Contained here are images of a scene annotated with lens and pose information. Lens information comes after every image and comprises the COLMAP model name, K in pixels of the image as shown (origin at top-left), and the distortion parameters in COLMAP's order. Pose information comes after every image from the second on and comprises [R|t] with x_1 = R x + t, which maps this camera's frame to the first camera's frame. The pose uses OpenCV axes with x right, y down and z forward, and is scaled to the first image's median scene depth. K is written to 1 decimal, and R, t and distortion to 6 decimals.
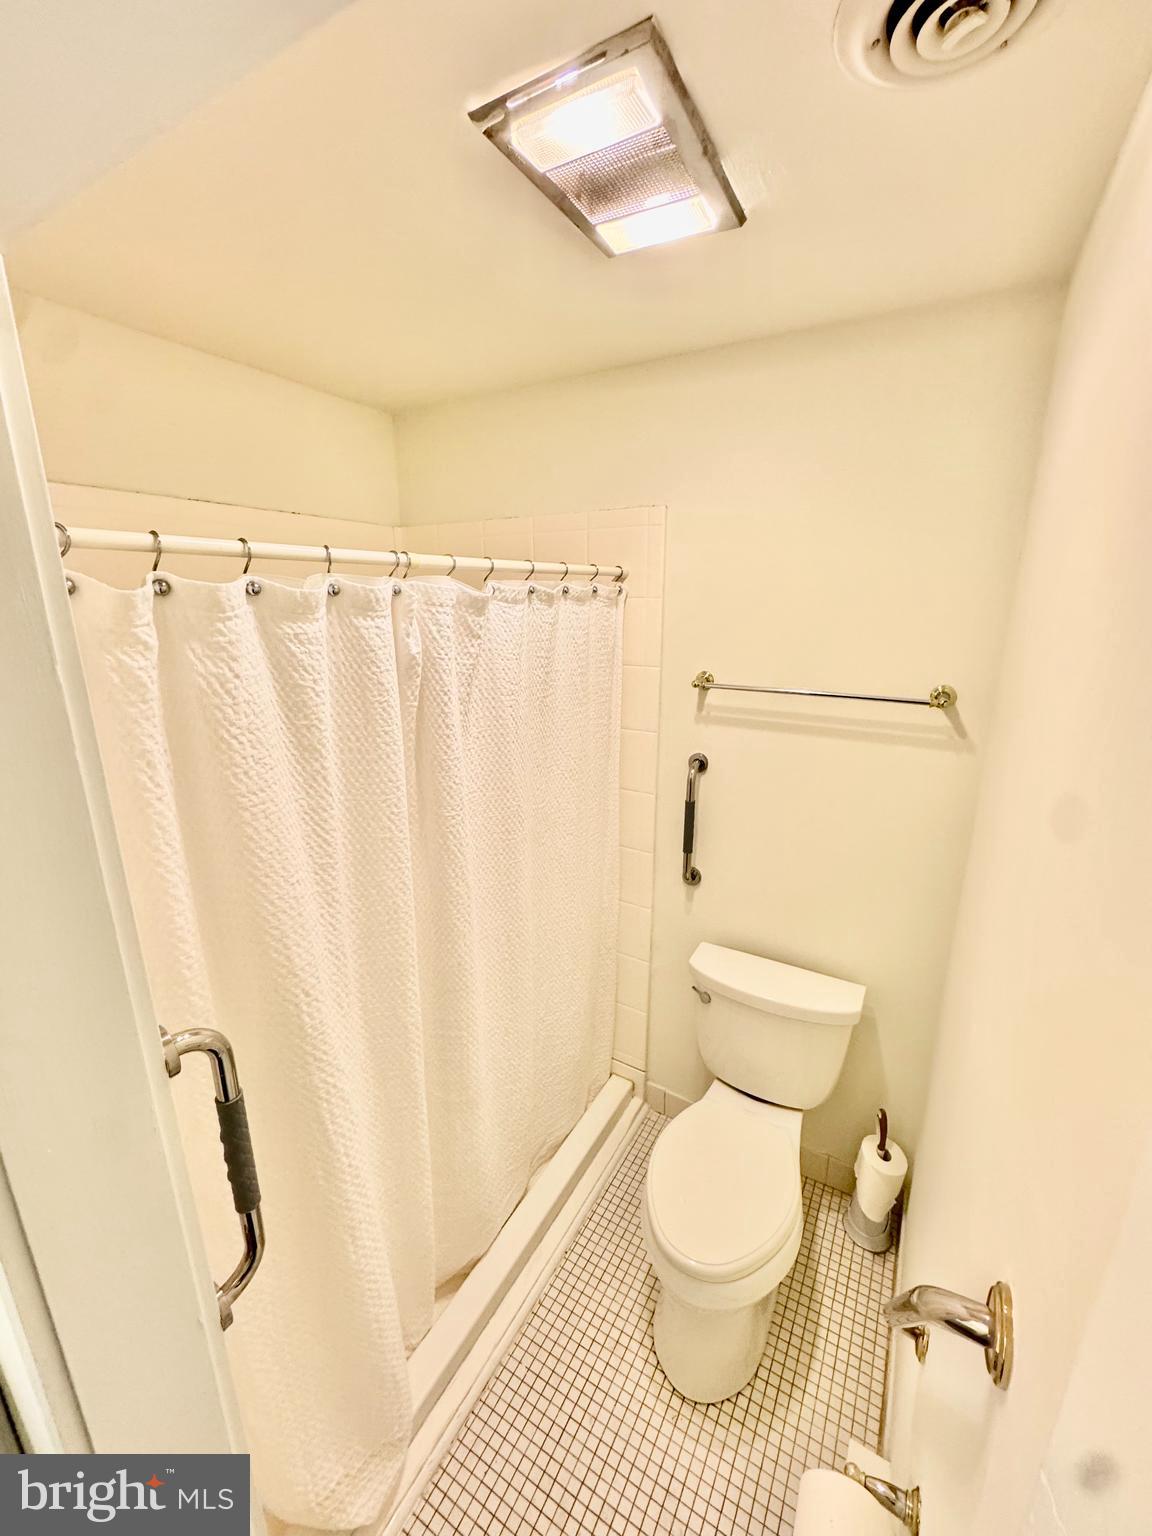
lens RADIAL K [[613.3, 0, 572.8], [0, 613.3, 763.2], [0, 0, 1]] dist [0.002508, -0.000225]
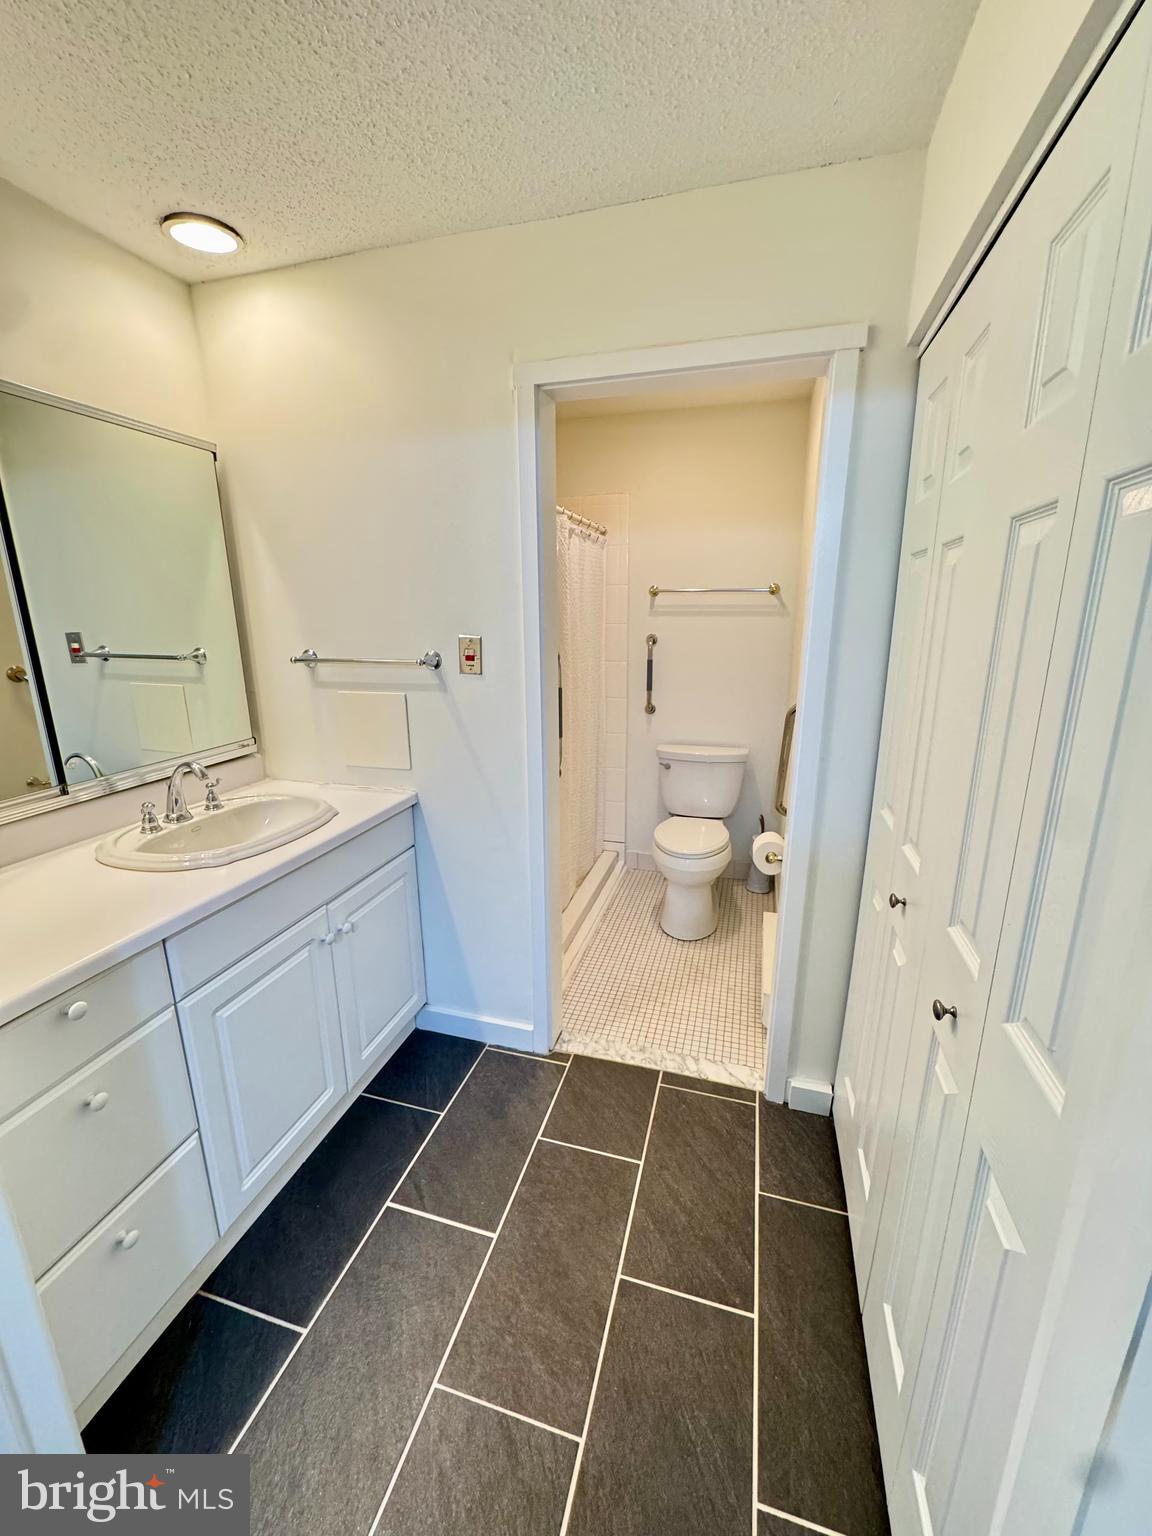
lens RADIAL K [[613.3, 0, 573.9], [0, 613.3, 762.2], [0, 0, 1]] dist [0.002508, -0.000225]
pose [[0.967539, -0.069138, 0.243083, -0.478700], [0.074204, 0.997174, -0.011734, 0.366846], [-0.241584, 0.029391, 0.969935, -0.667013]]
